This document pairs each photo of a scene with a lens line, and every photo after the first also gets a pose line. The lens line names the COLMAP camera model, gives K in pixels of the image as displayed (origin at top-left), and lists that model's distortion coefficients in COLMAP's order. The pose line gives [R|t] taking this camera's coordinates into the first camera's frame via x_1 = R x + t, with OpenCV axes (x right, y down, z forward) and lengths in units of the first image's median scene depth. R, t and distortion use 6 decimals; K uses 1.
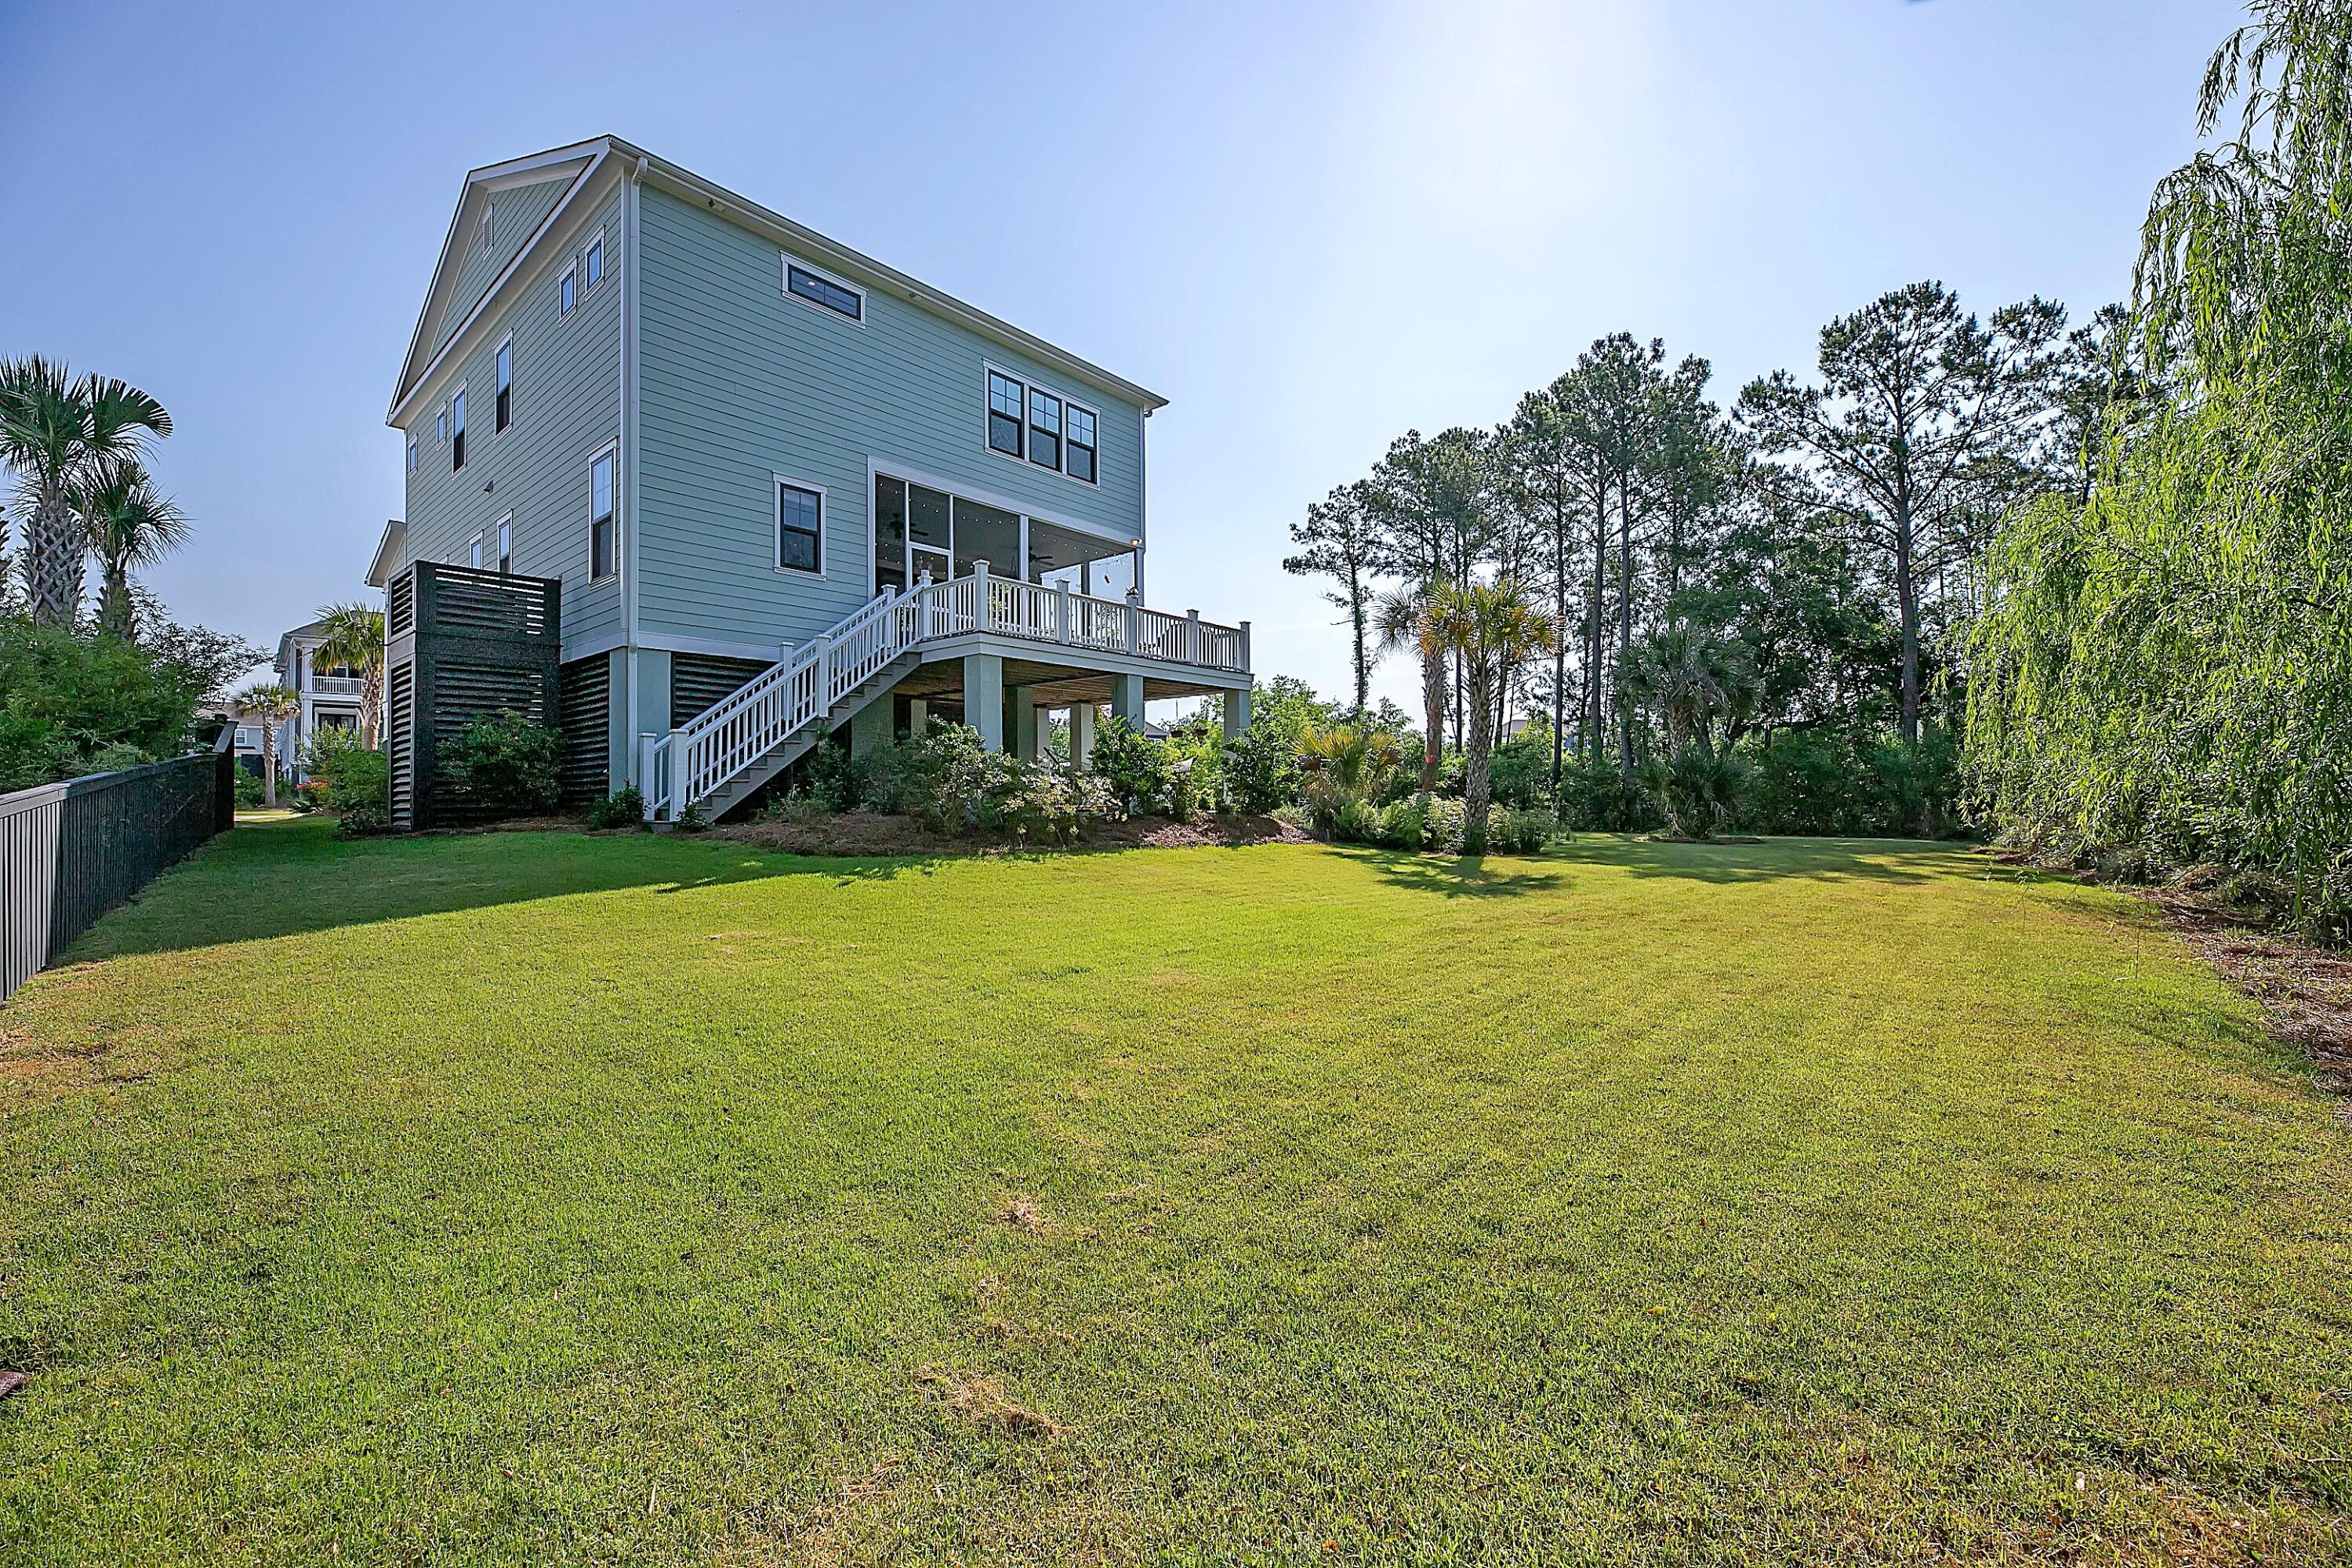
lens RADIAL K [[949.9, 0, 1169.8], [0, 949.9, 788.4], [0, 0, 1]] dist [-0.002927, -0.000065]
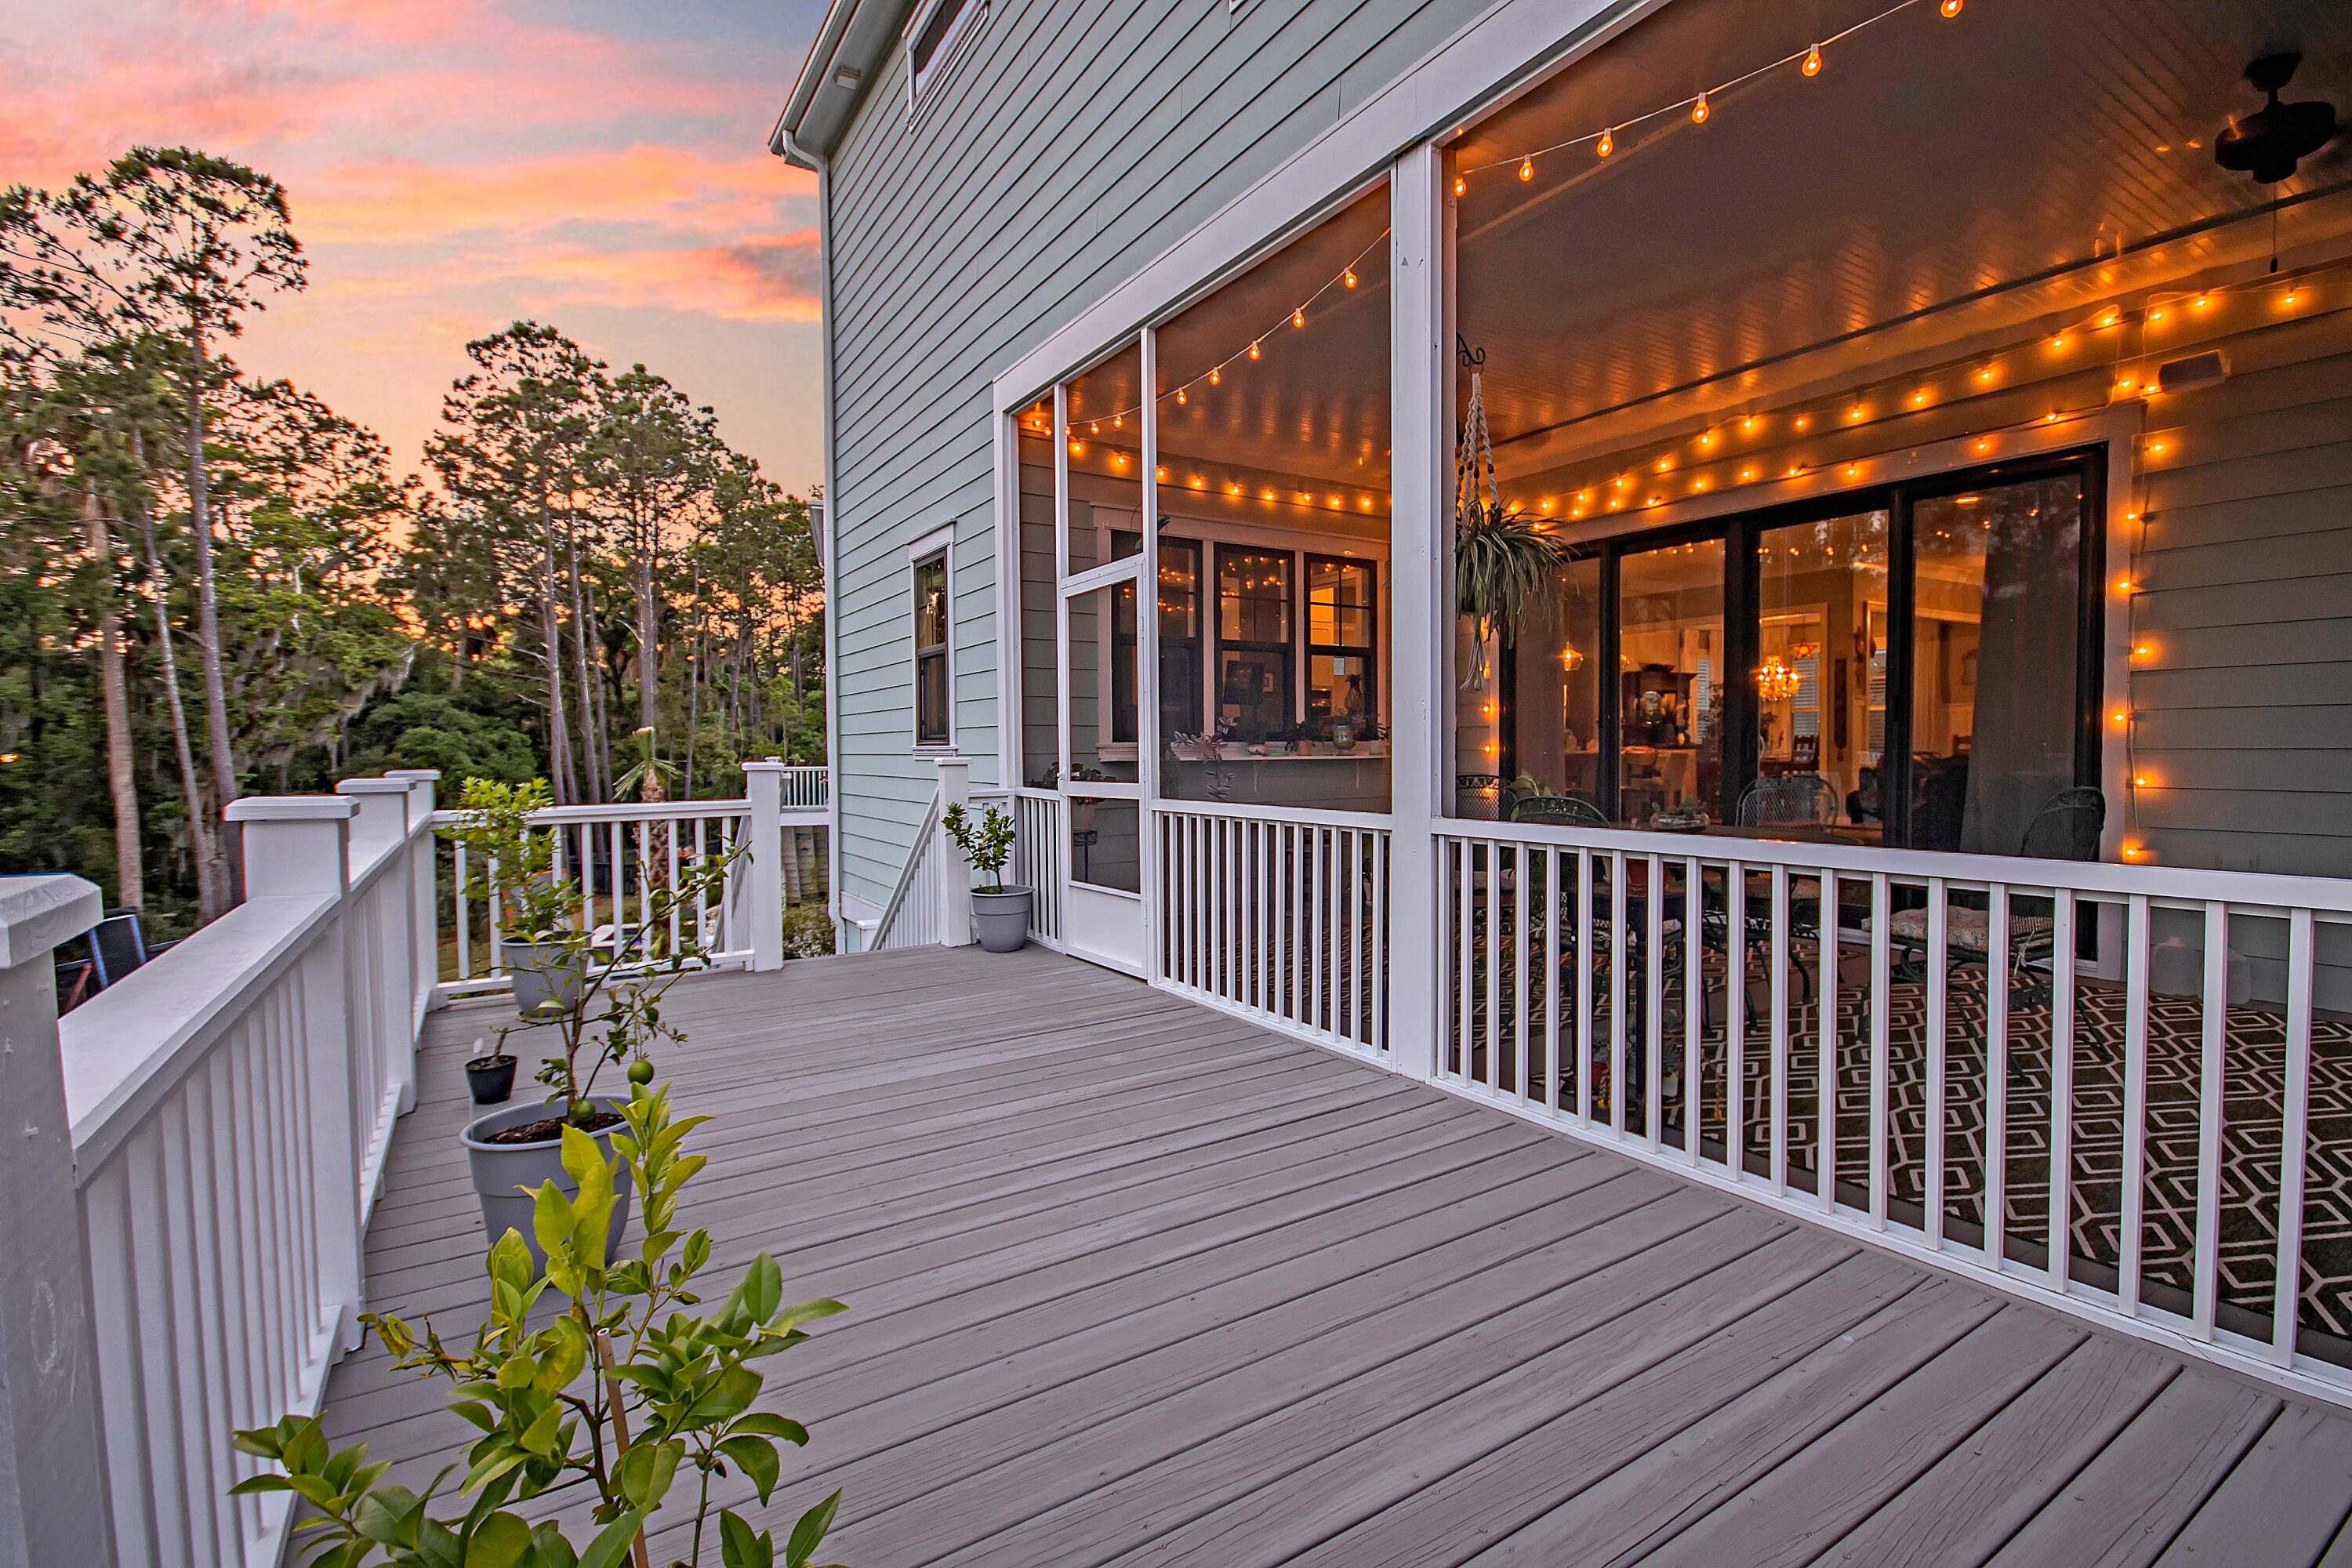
lens RADIAL K [[1079.9, 0, 1192.1], [0, 1079.9, 756.9], [0, 0, 1]] dist [-0.003261, -0.000031]
pose [[-0.281146, 0.017903, -0.959498, 0.045721], [0.021982, 0.999684, 0.012212, -0.200072], [0.959413, -0.017658, -0.281450, 1.101907]]
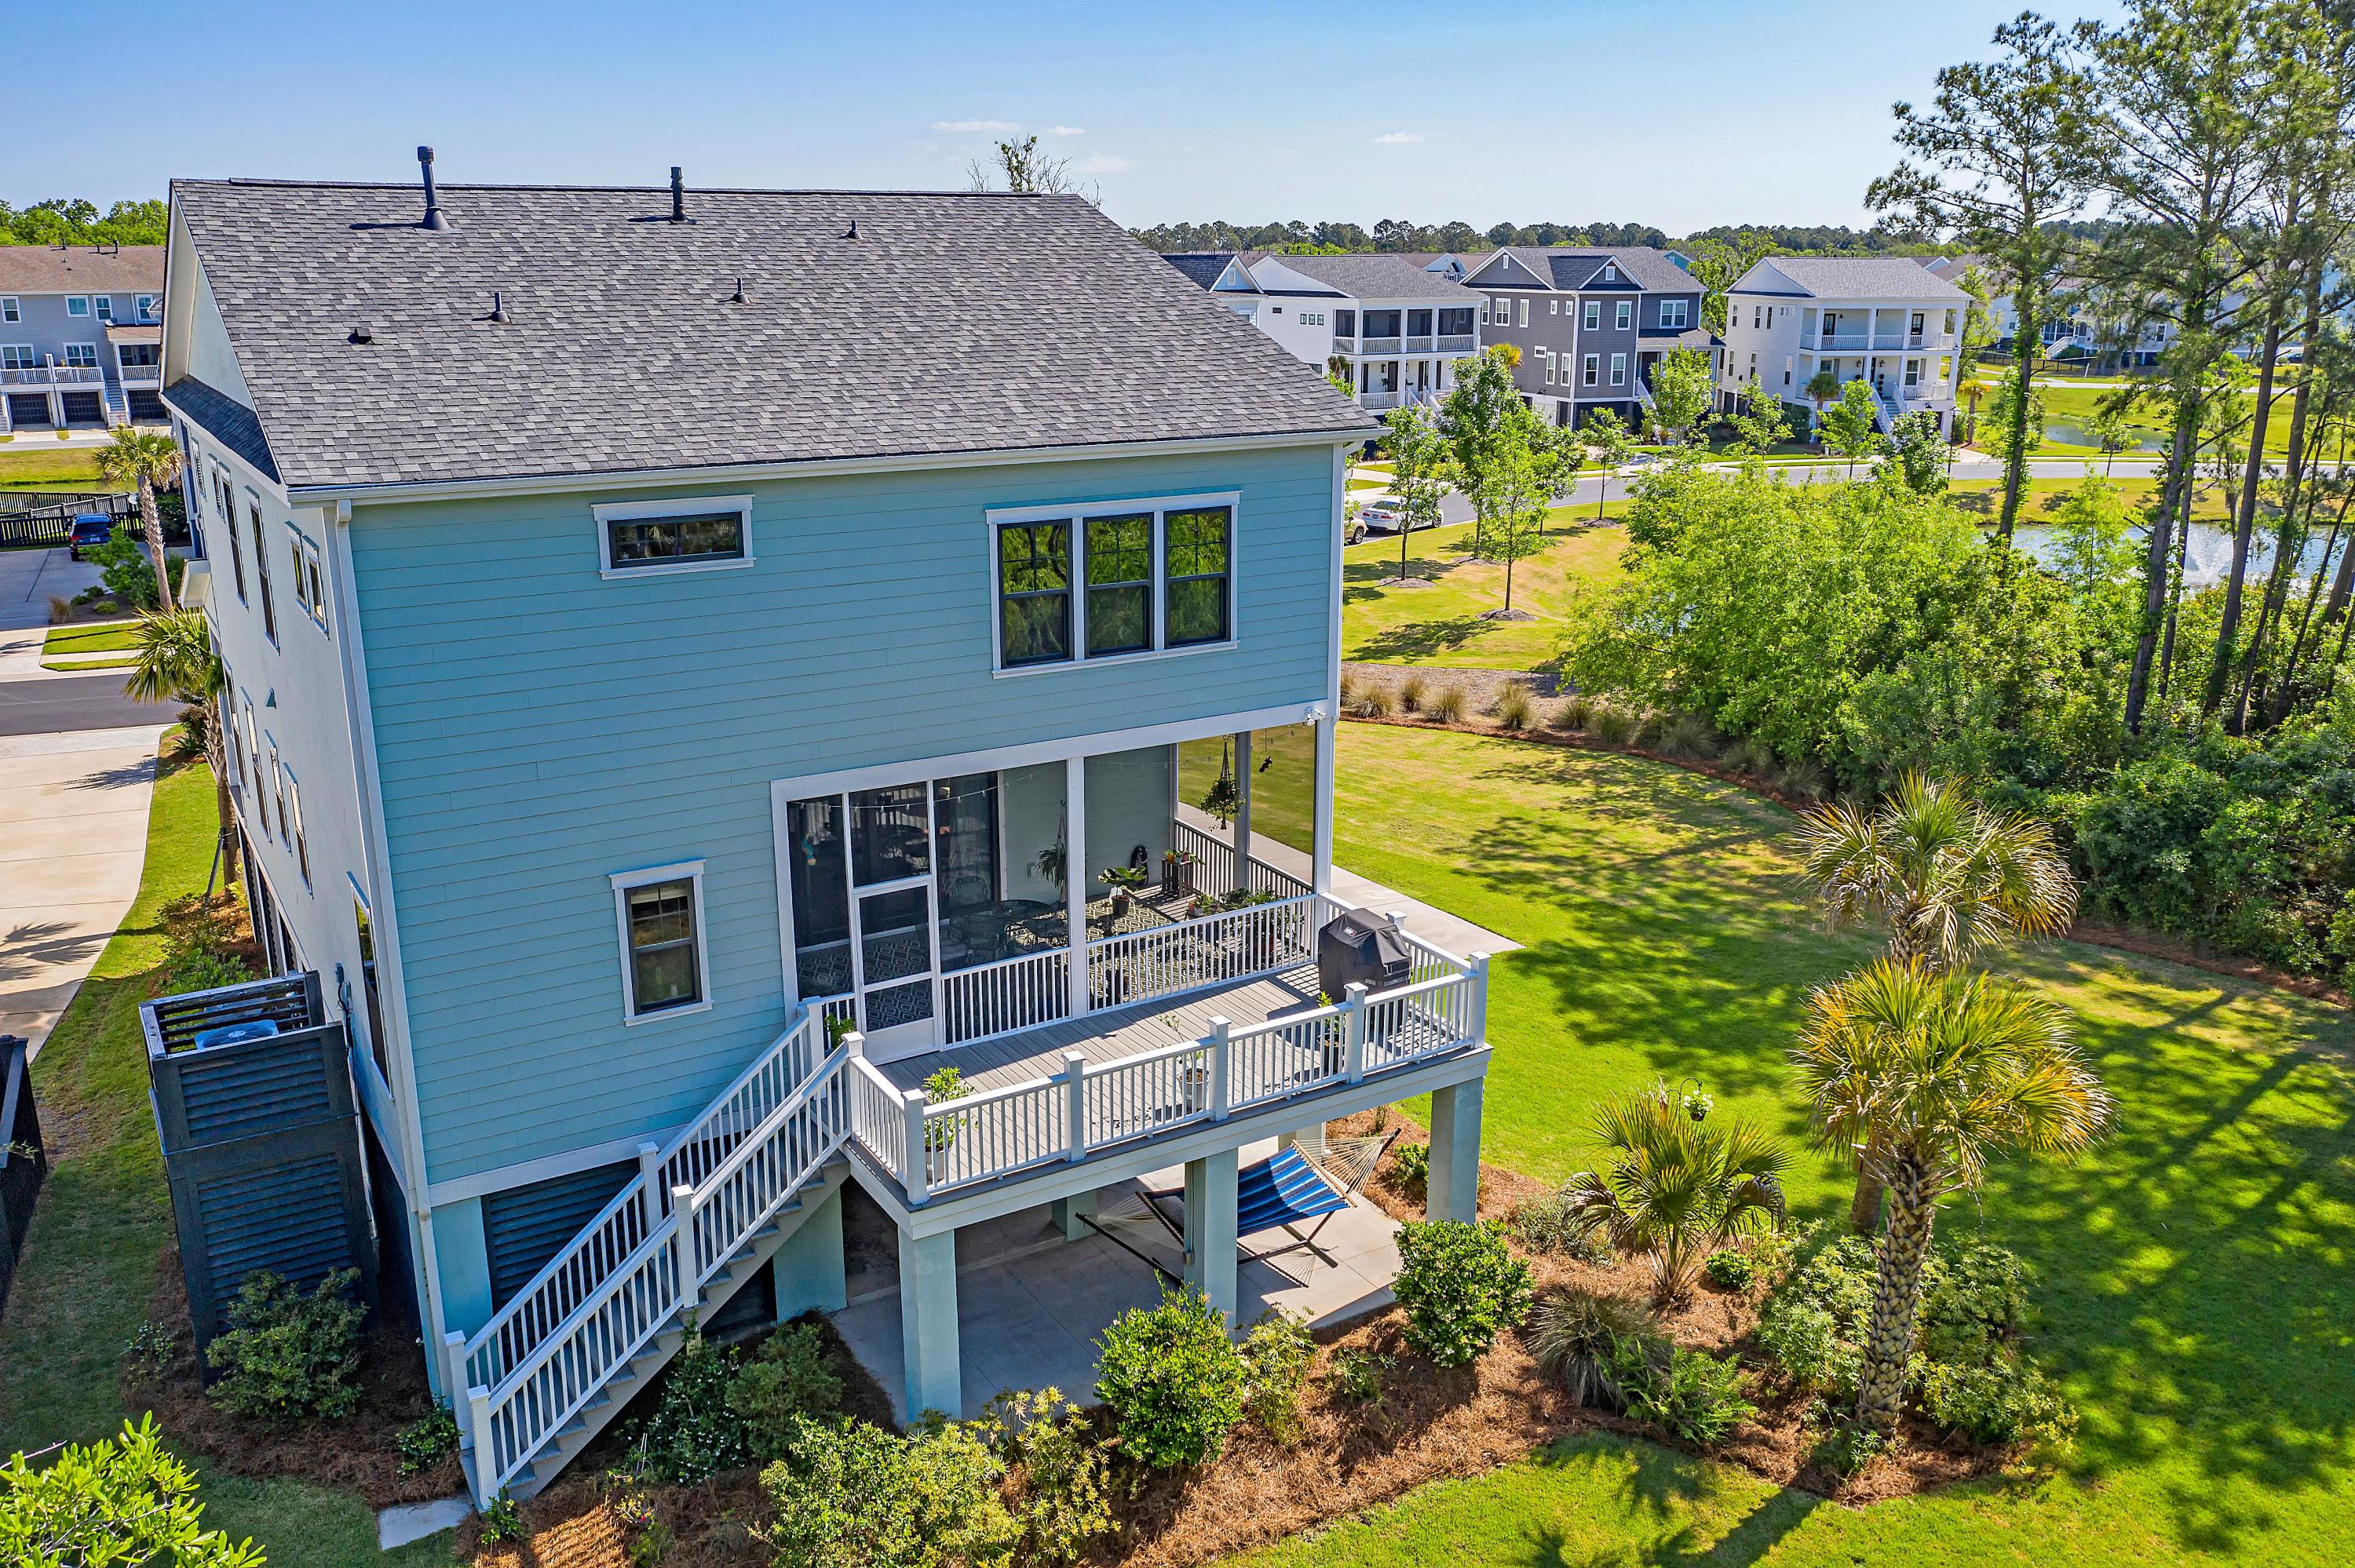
lens RADIAL K [[1815.3, 0, 1154.5], [0, 1815.3, 787.7], [0, 0, 1]] dist [0.010635, 0.008182]
pose [[0.949463, 0.078936, -0.303793, 0.235812], [0.008388, 0.961134, 0.275954, -0.614306], [0.313768, -0.264557, 0.911899, 0.039020]]
